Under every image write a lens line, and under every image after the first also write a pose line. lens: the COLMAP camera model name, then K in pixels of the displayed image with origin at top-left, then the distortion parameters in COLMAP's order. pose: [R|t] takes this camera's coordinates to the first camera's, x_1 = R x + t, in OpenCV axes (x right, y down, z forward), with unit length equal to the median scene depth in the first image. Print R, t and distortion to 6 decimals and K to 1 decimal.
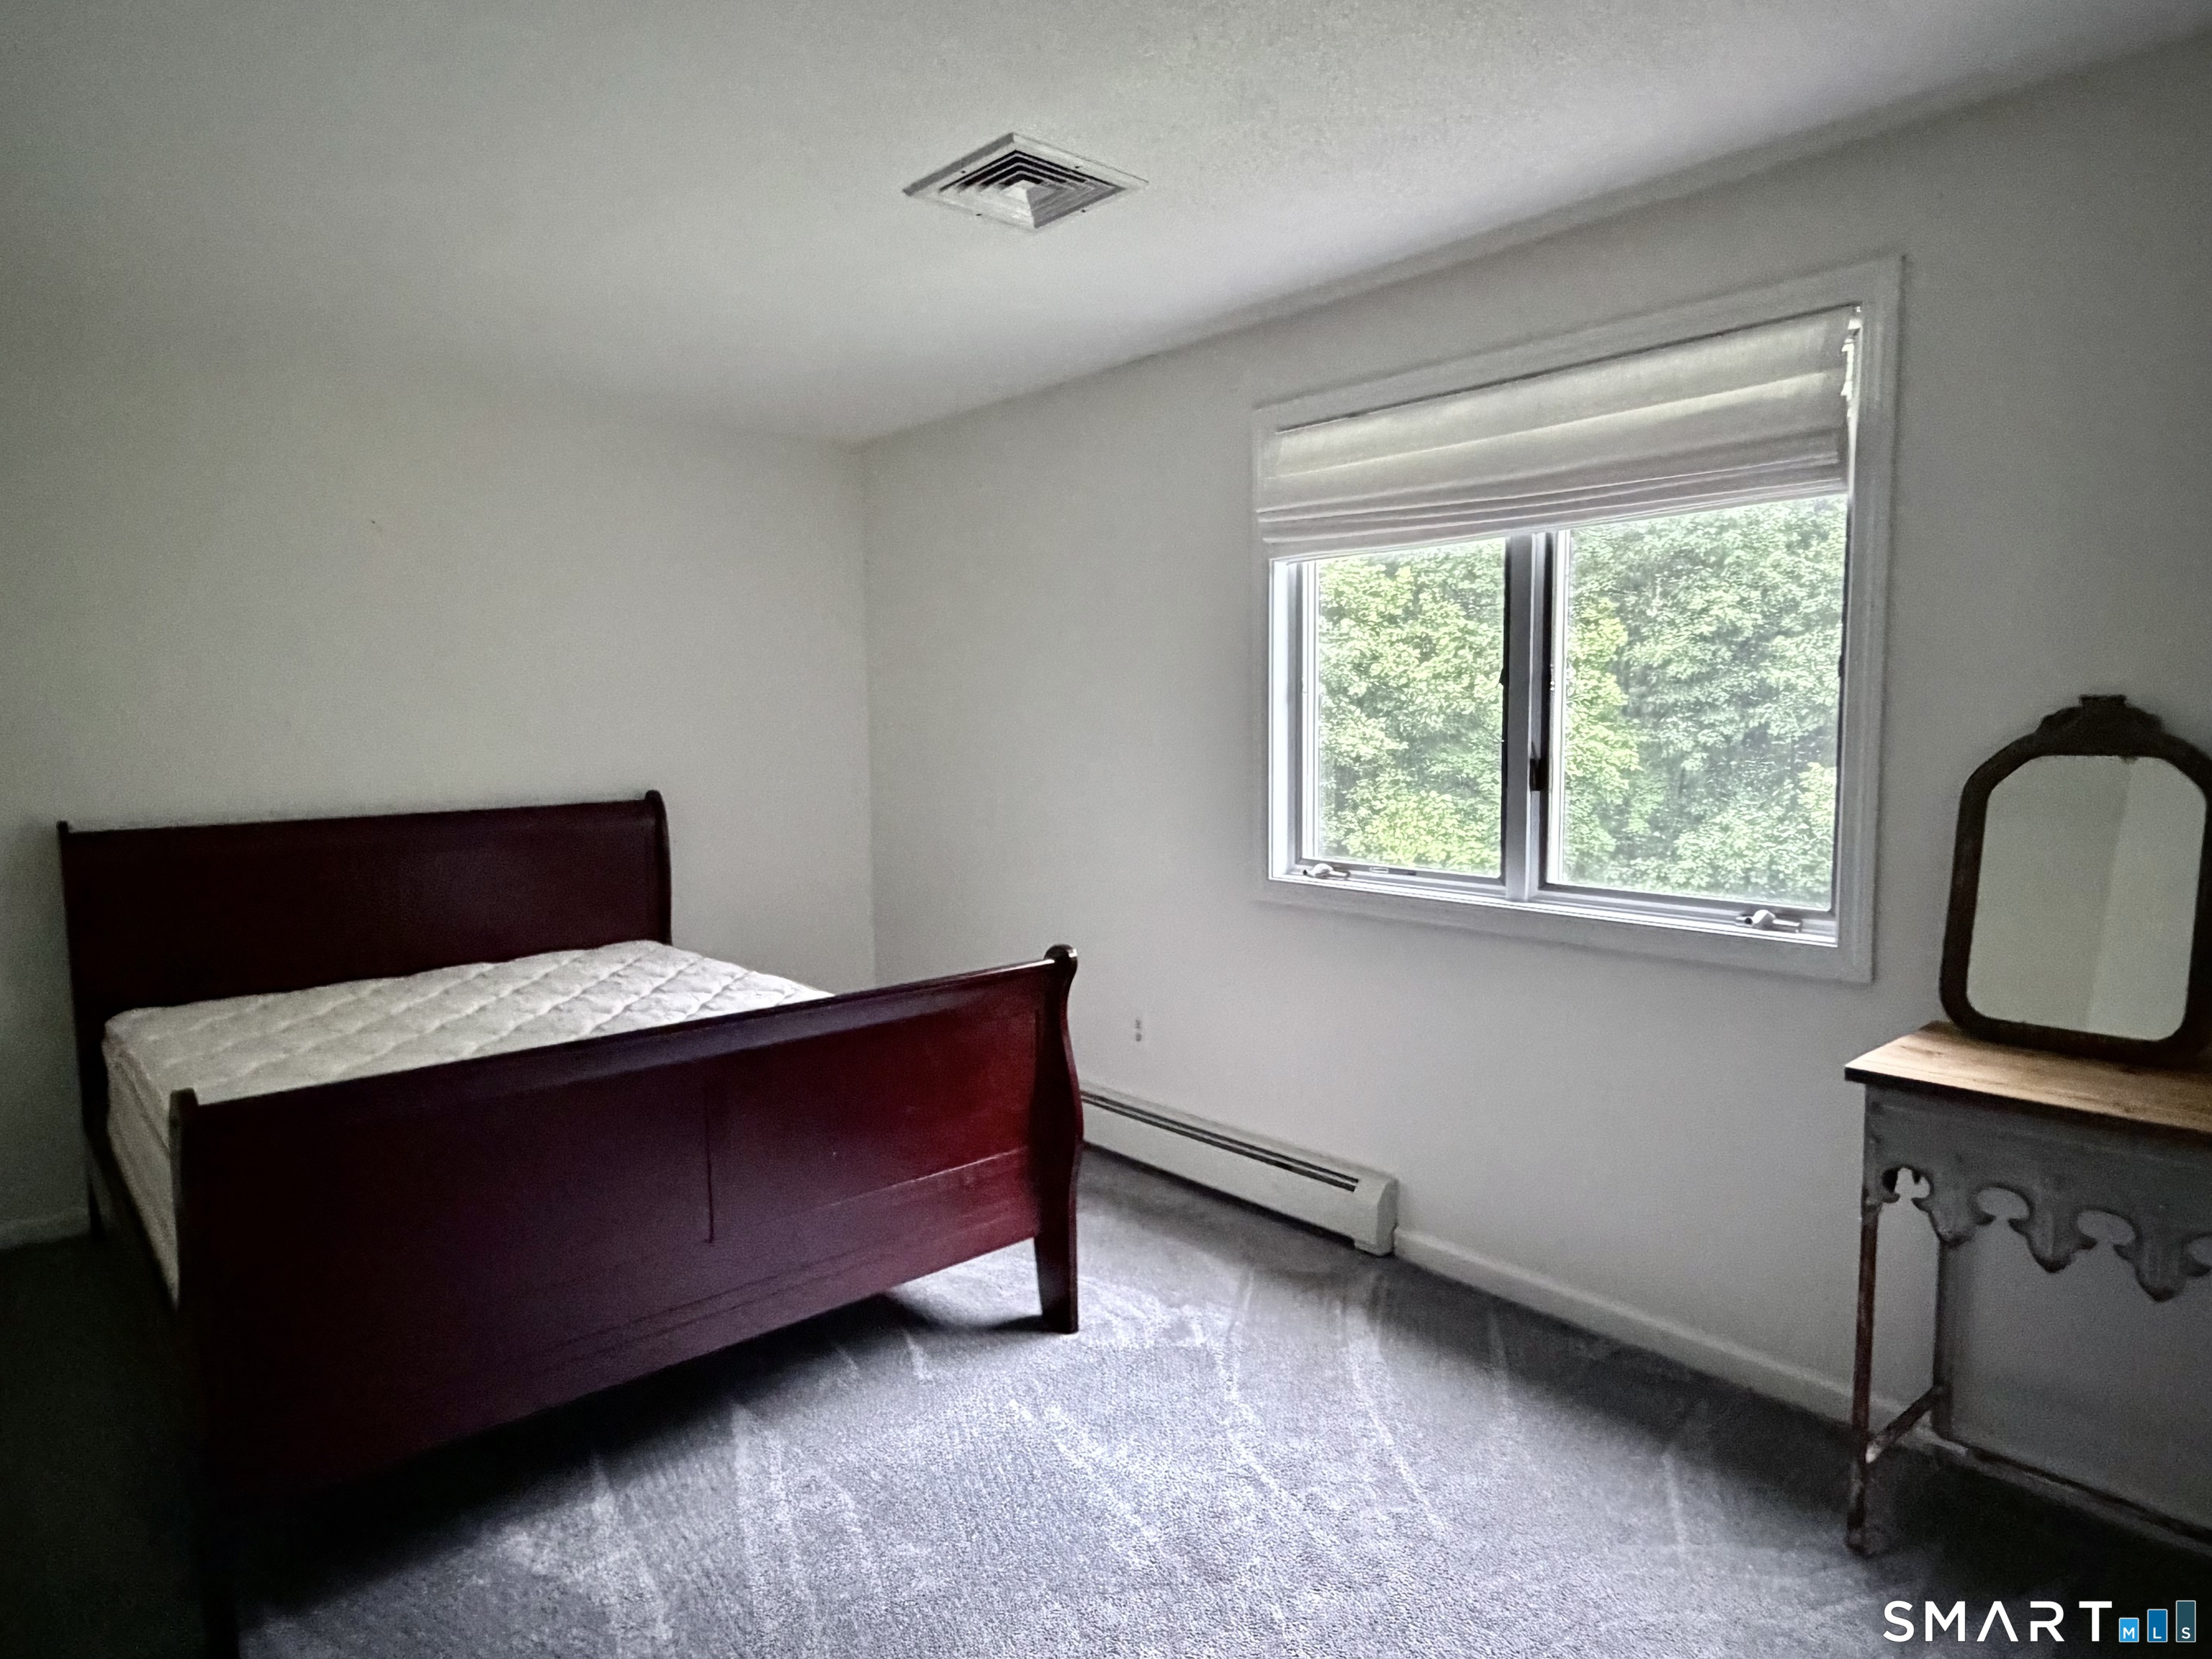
lens RADIAL K [[1306.0, 0, 1106.0], [0, 1306.0, 829.5], [0, 0, 1]] dist [0.001493, 0.000277]
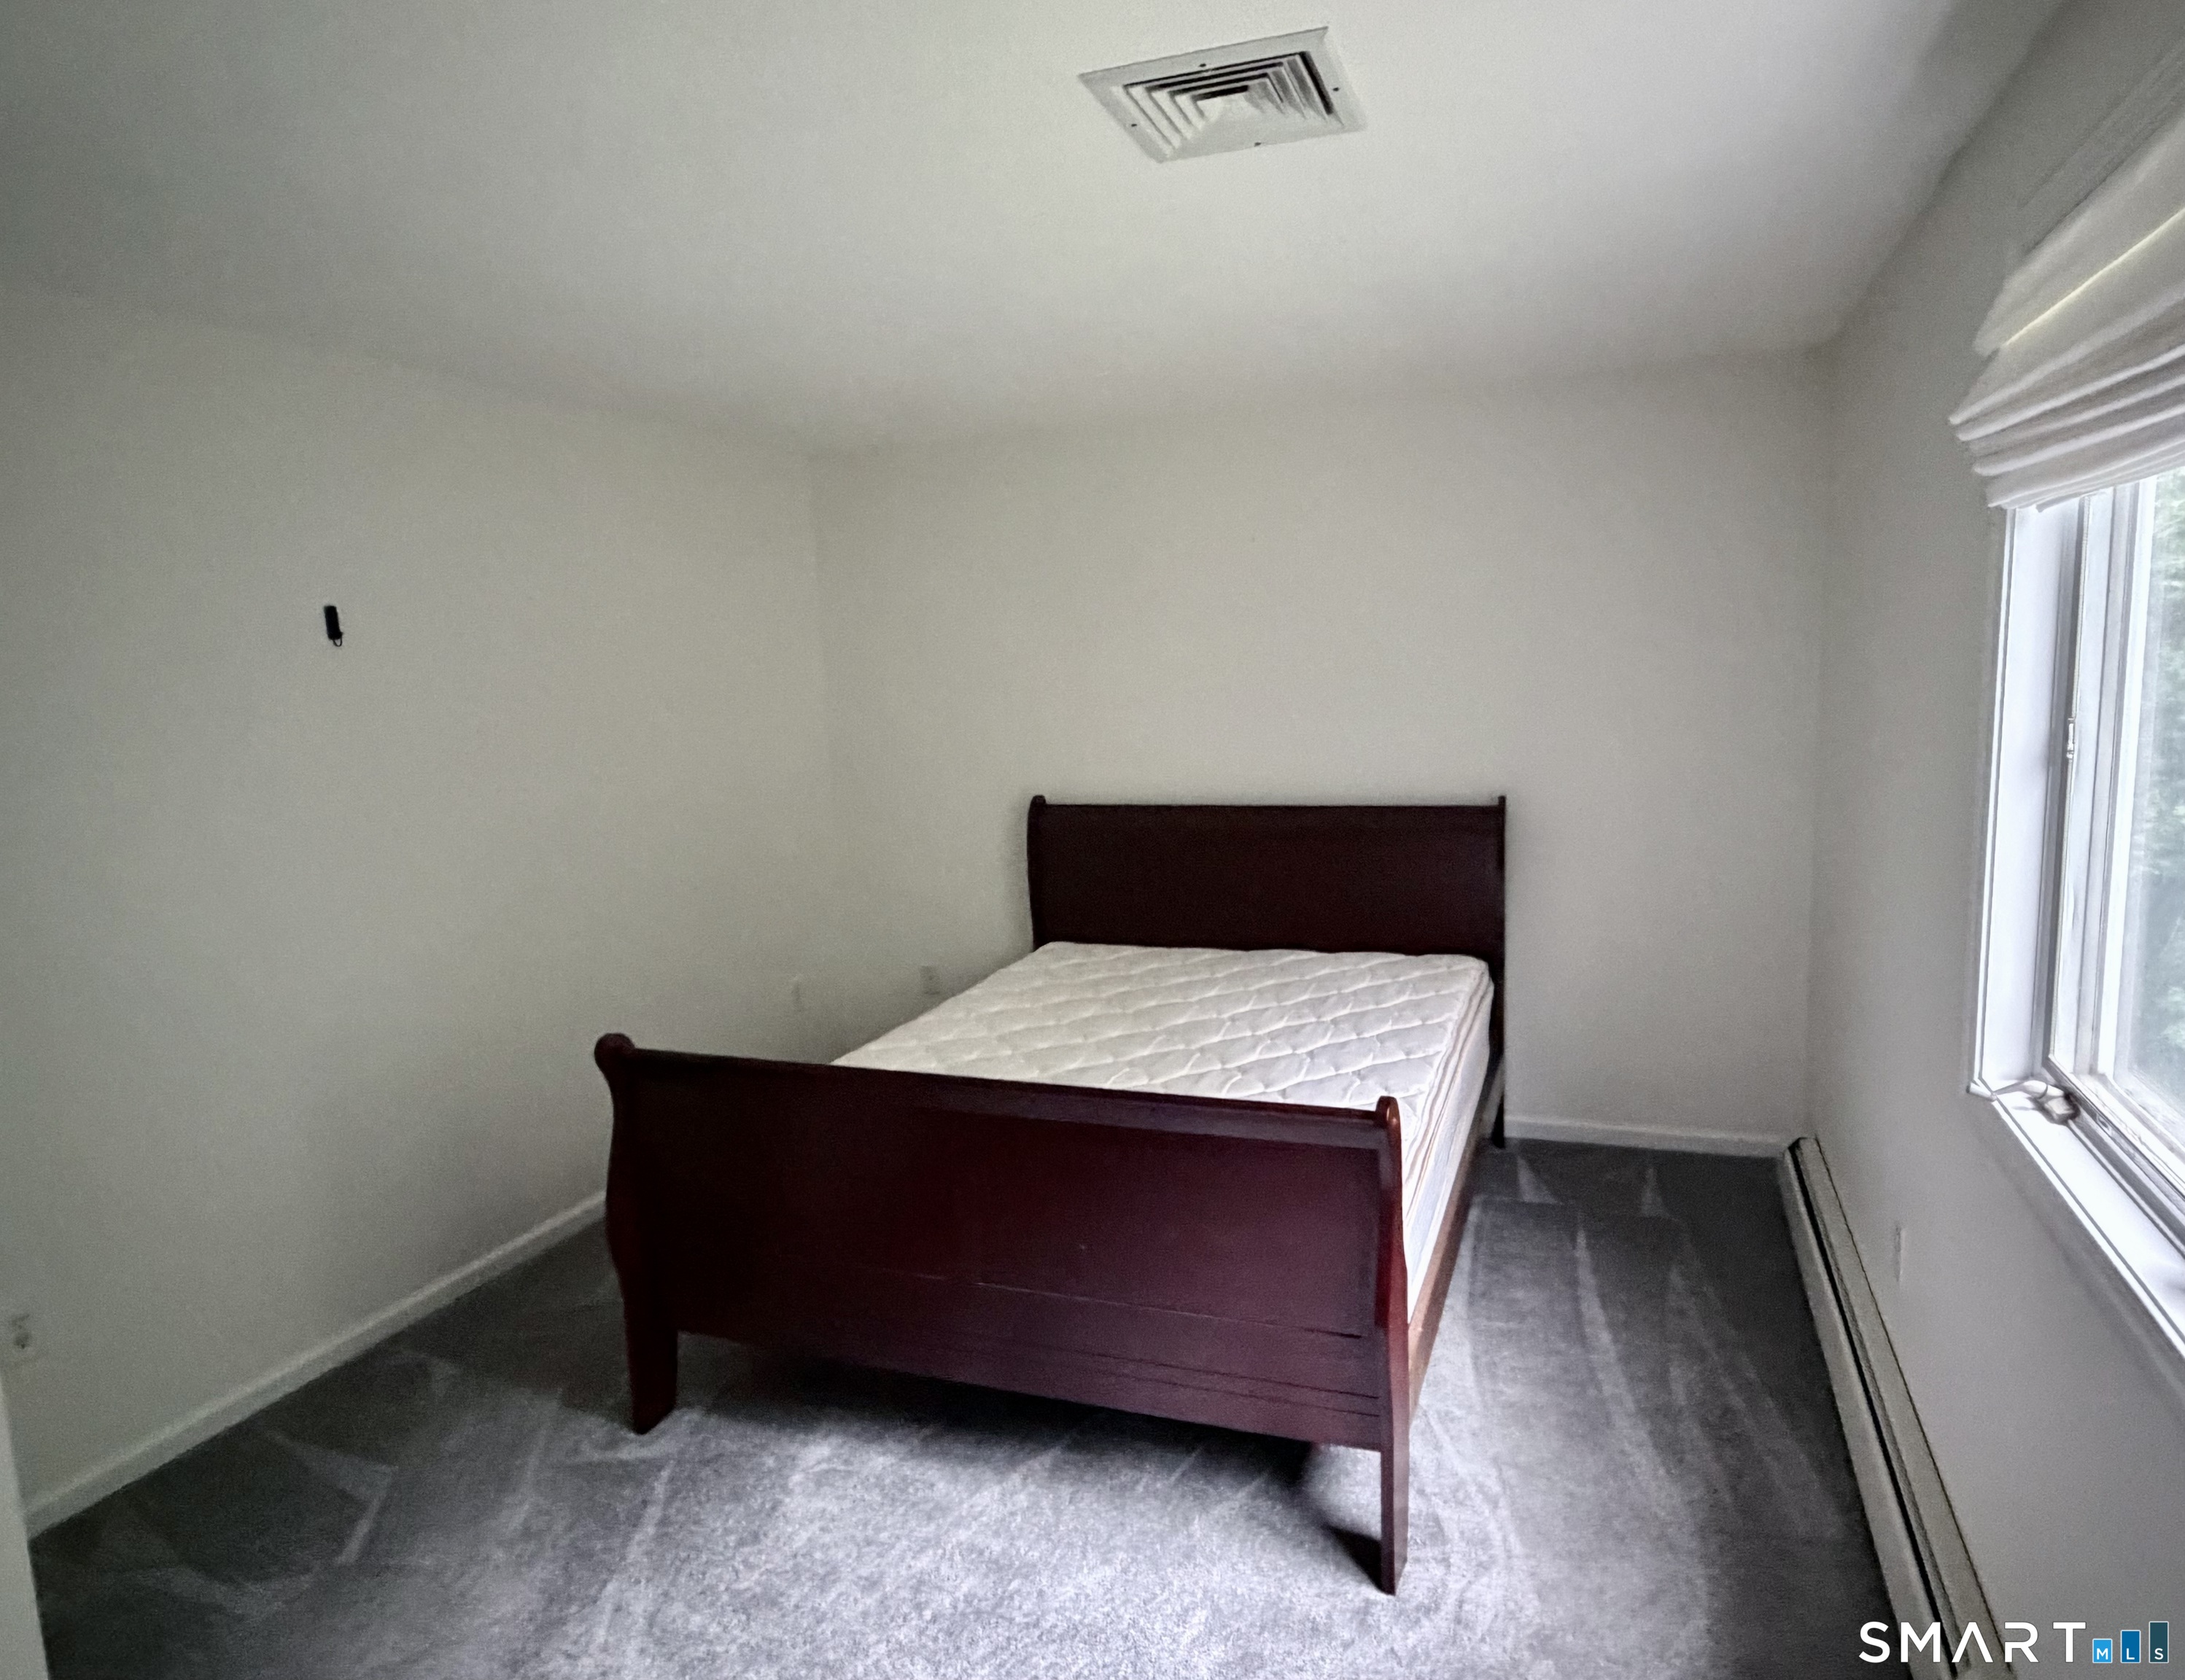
lens RADIAL K [[1313.8, 0, 1169.7], [0, 1313.8, 848.8], [0, 0, 1]] dist [-0.002680, -0.000808]
pose [[0.484306, 0.122944, -0.866217, 0.551085], [-0.058495, 0.992412, 0.108150, -0.129305], [0.872941, -0.001708, 0.487823, 0.539326]]
